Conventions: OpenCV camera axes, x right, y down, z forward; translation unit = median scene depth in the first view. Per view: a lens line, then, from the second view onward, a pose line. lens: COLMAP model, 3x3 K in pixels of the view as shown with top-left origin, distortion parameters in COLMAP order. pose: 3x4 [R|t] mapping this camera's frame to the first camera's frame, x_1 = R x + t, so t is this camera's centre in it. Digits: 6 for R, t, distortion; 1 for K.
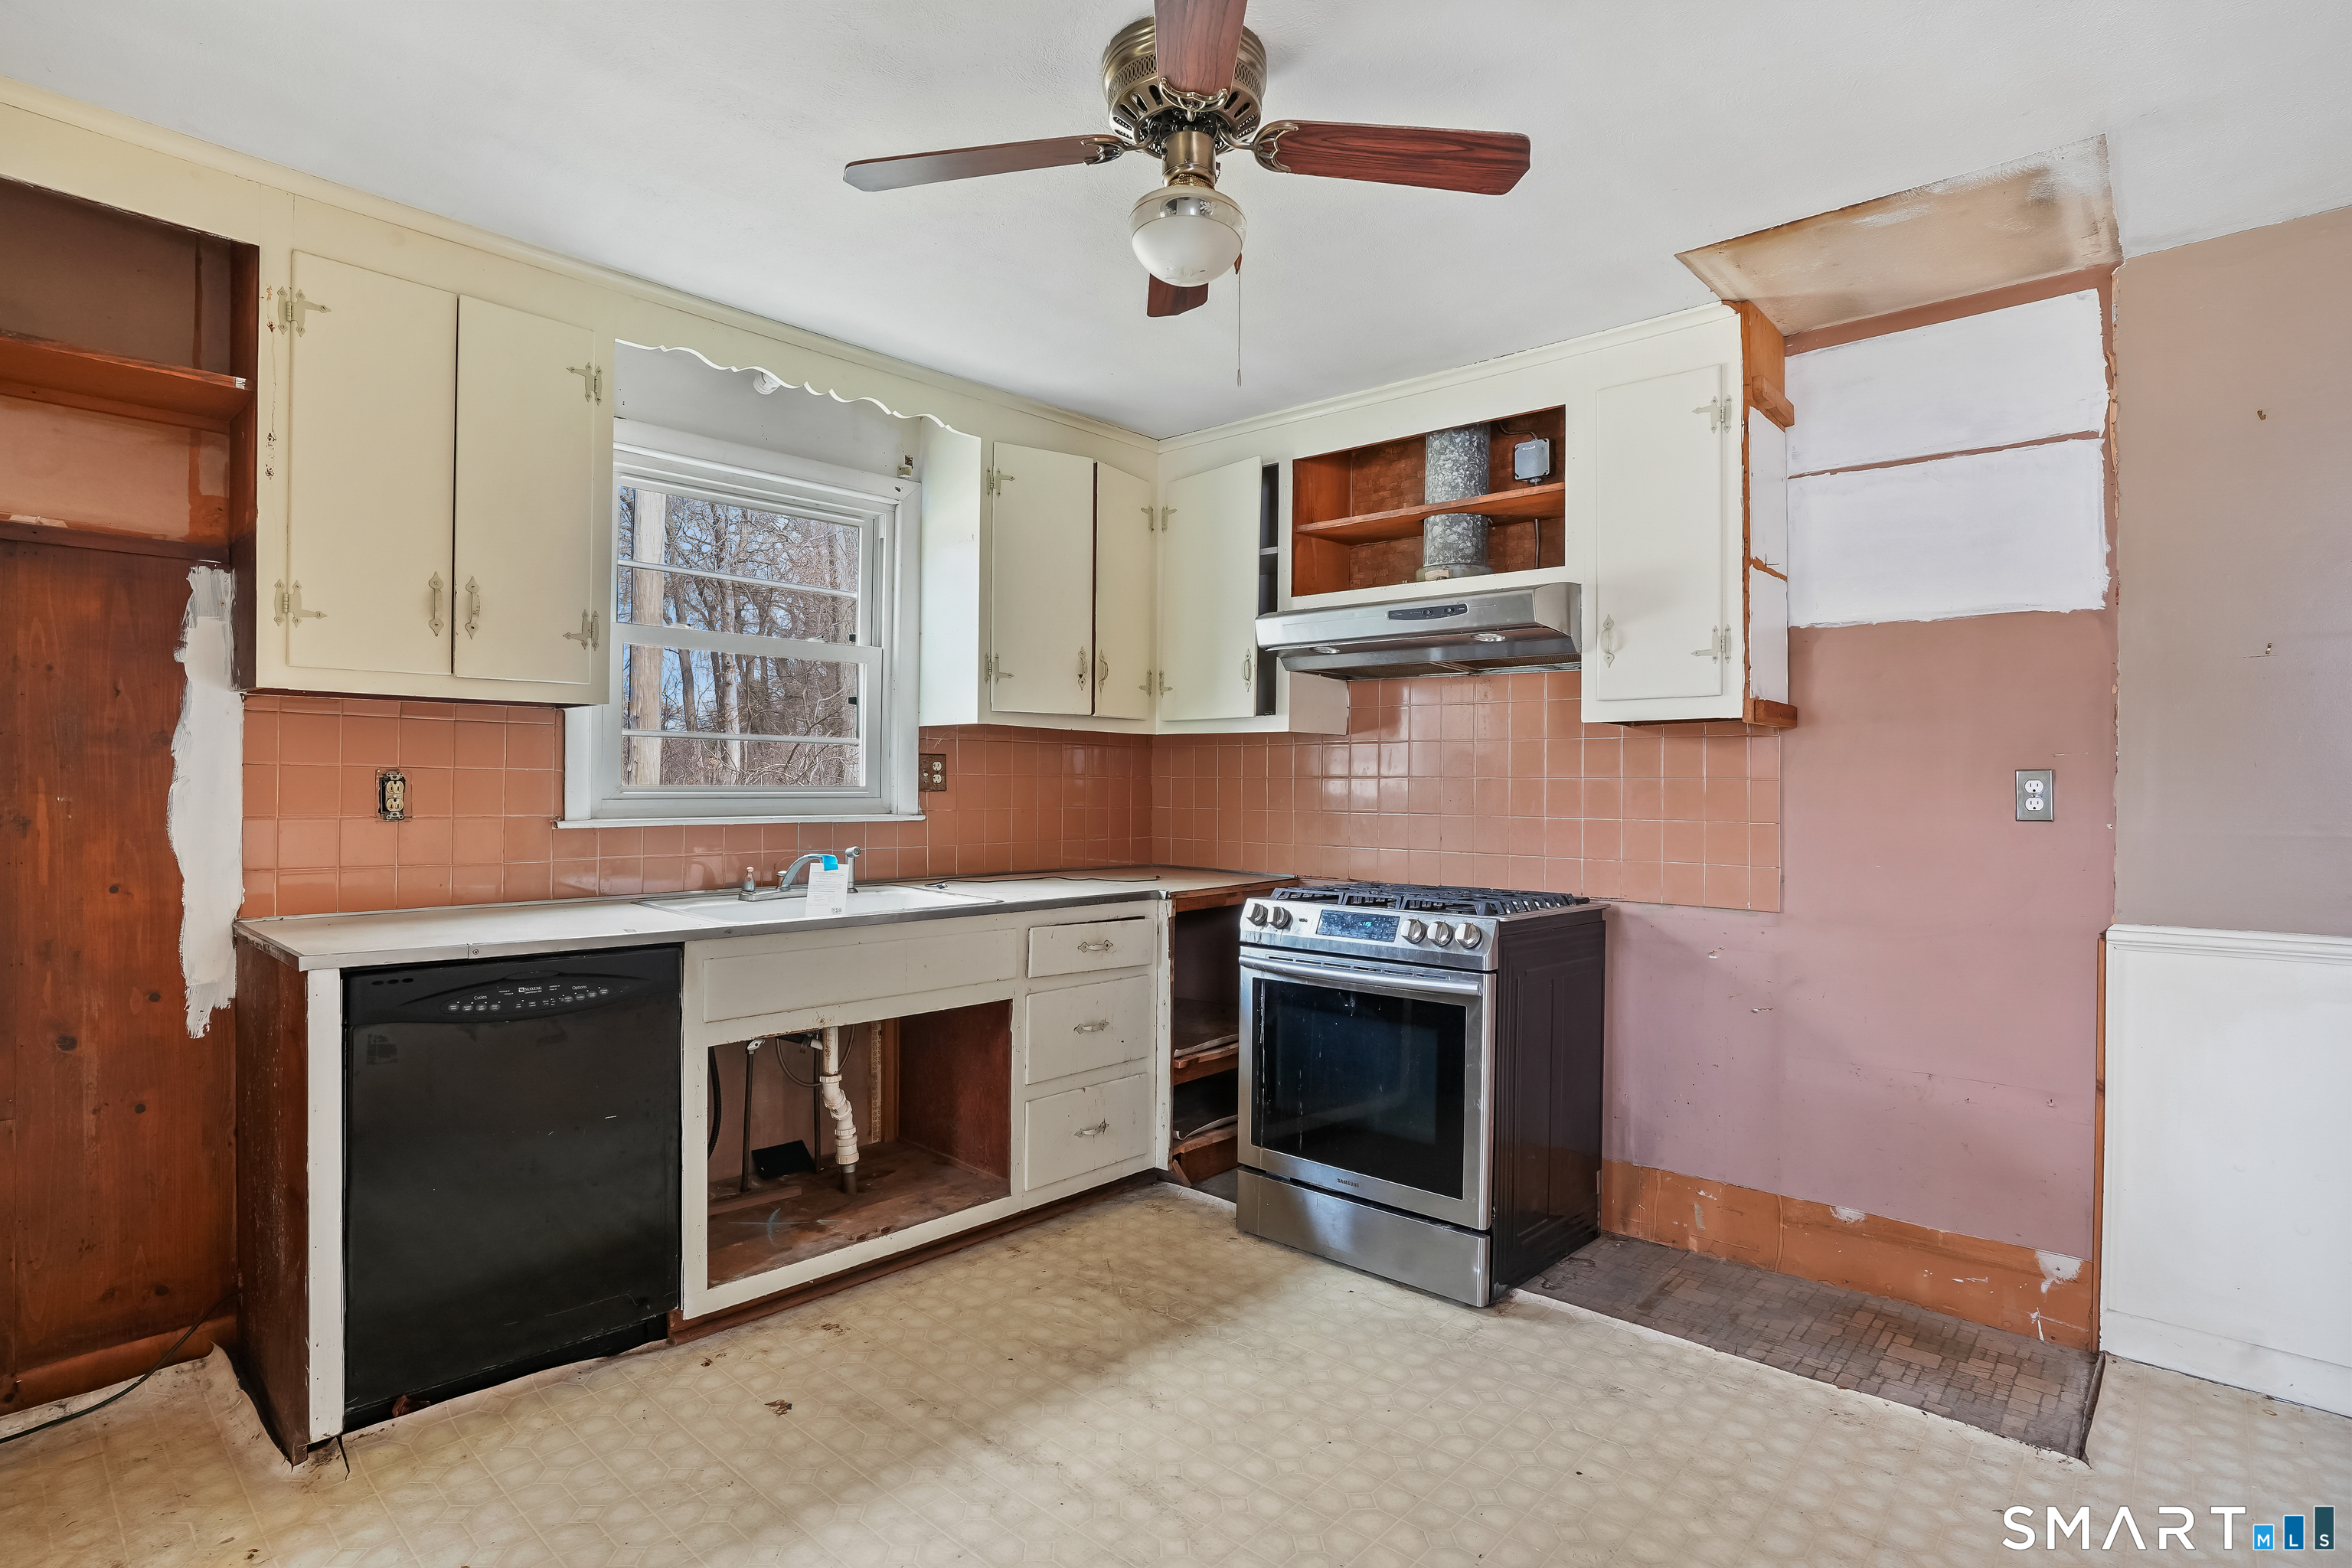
lens RADIAL K [[1194.7, 0, 1175.2], [0, 1194.7, 776.6], [0, 0, 1]] dist [-0.046633, 0.014314]
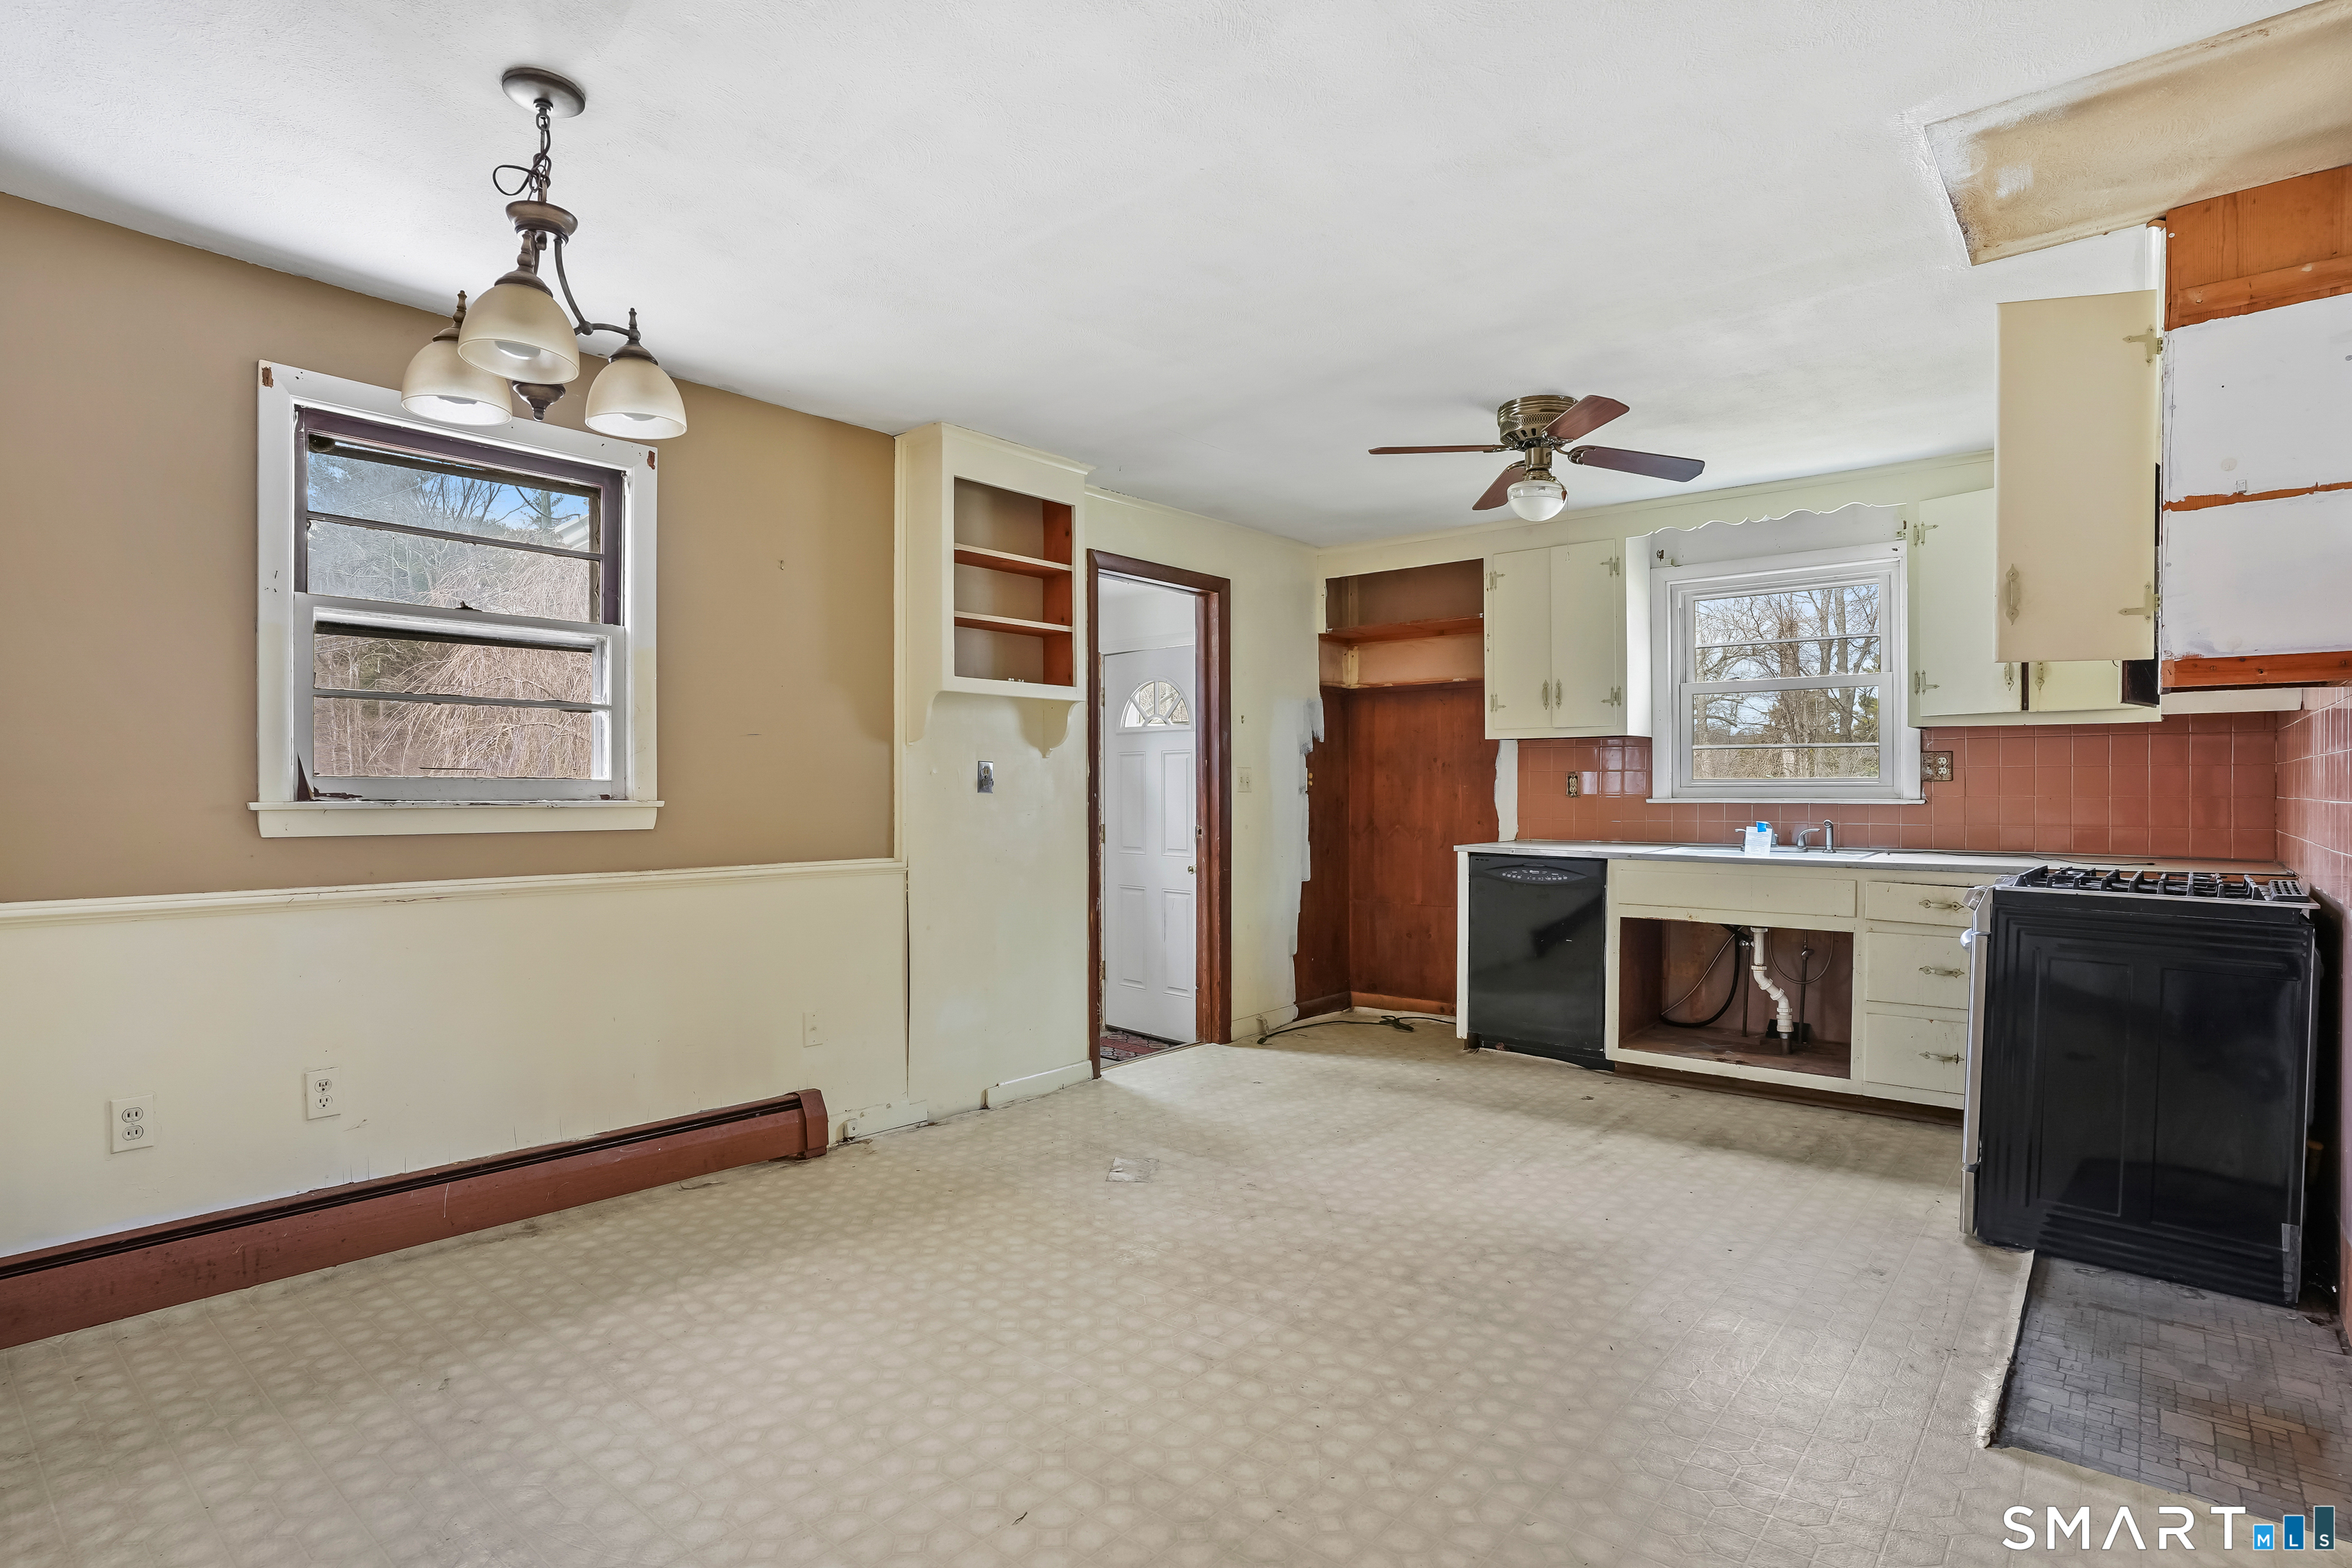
lens RADIAL K [[1194.7, 0, 1196.4], [0, 1194.7, 787.2], [0, 0, 1]] dist [-0.046633, 0.014314]
pose [[0.049567, -0.006176, -0.998752, 1.330926], [0.005671, 0.999967, -0.005902, 0.028391], [0.998755, -0.005371, 0.049600, 0.220933]]
